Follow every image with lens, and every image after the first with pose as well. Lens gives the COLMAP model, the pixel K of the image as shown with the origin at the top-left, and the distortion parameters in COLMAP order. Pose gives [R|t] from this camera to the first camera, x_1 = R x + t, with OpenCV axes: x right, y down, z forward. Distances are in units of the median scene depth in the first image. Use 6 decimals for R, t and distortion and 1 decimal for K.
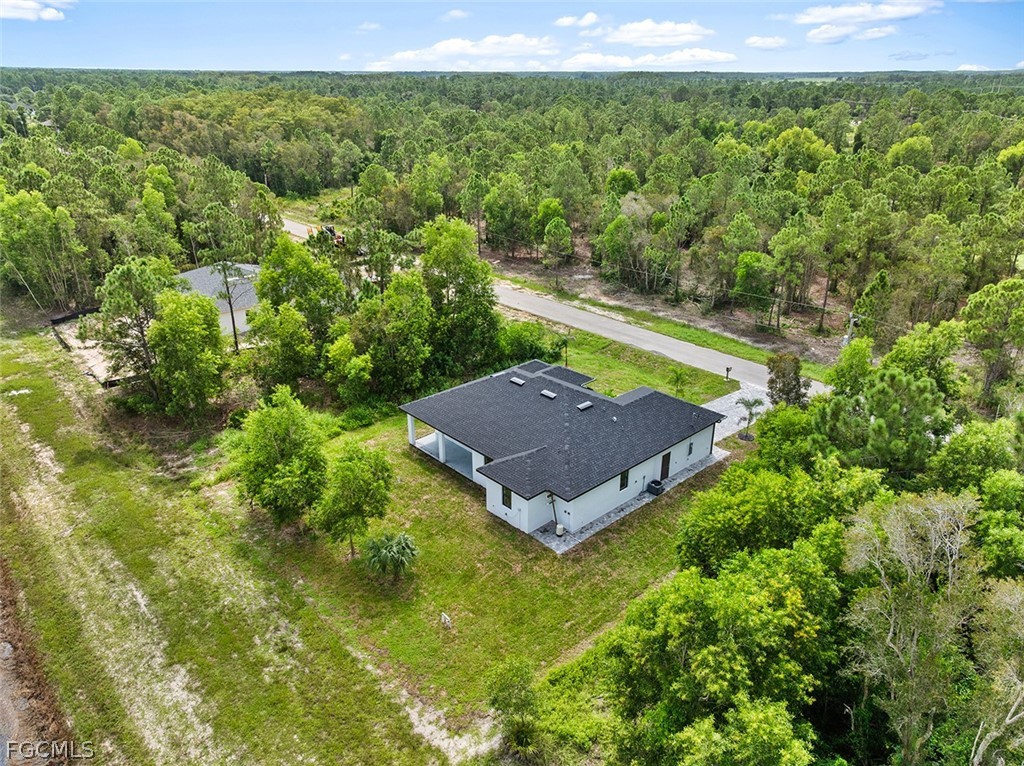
lens RADIAL K [[725.8, 0, 510.5], [0, 725.8, 382.1], [0, 0, 1]] dist [-0.047132, 0.006703]
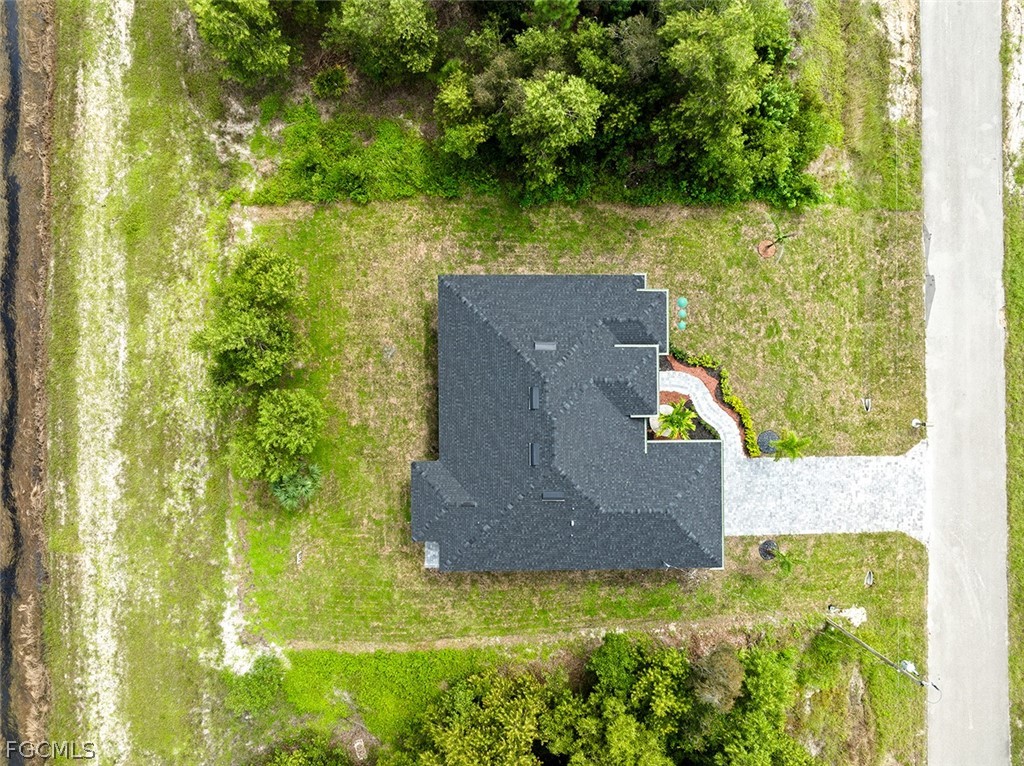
lens RADIAL K [[725.8, 0, 512.5], [0, 725.8, 383.7], [0, 0, 1]] dist [-0.047132, 0.006703]
pose [[0.739211, 0.673437, 0.006998, -0.029166], [-0.284749, 0.303111, 0.909418, -0.925706], [0.610315, -0.674245, 0.415824, 0.889516]]
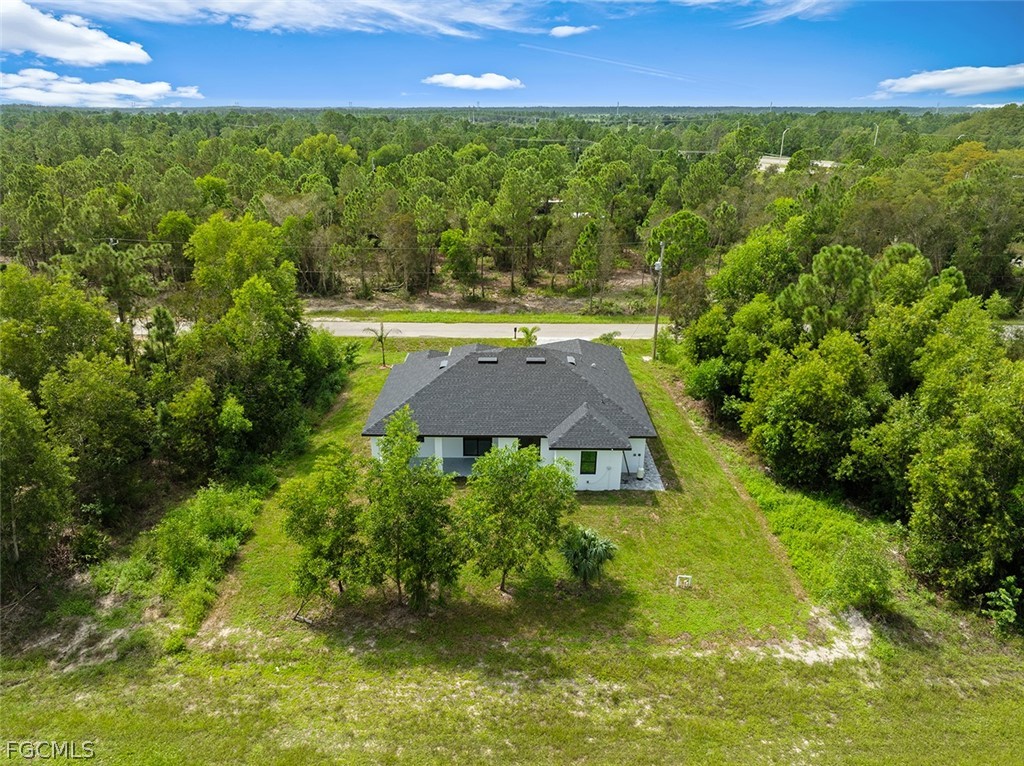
lens RADIAL K [[725.8, 0, 511.6], [0, 725.8, 381.7], [0, 0, 1]] dist [-0.047132, 0.006703]
pose [[0.676663, -0.254188, 0.691025, -0.792909], [0.279797, 0.956885, 0.078000, -0.048085], [-0.681058, 0.140567, 0.718610, 0.437519]]
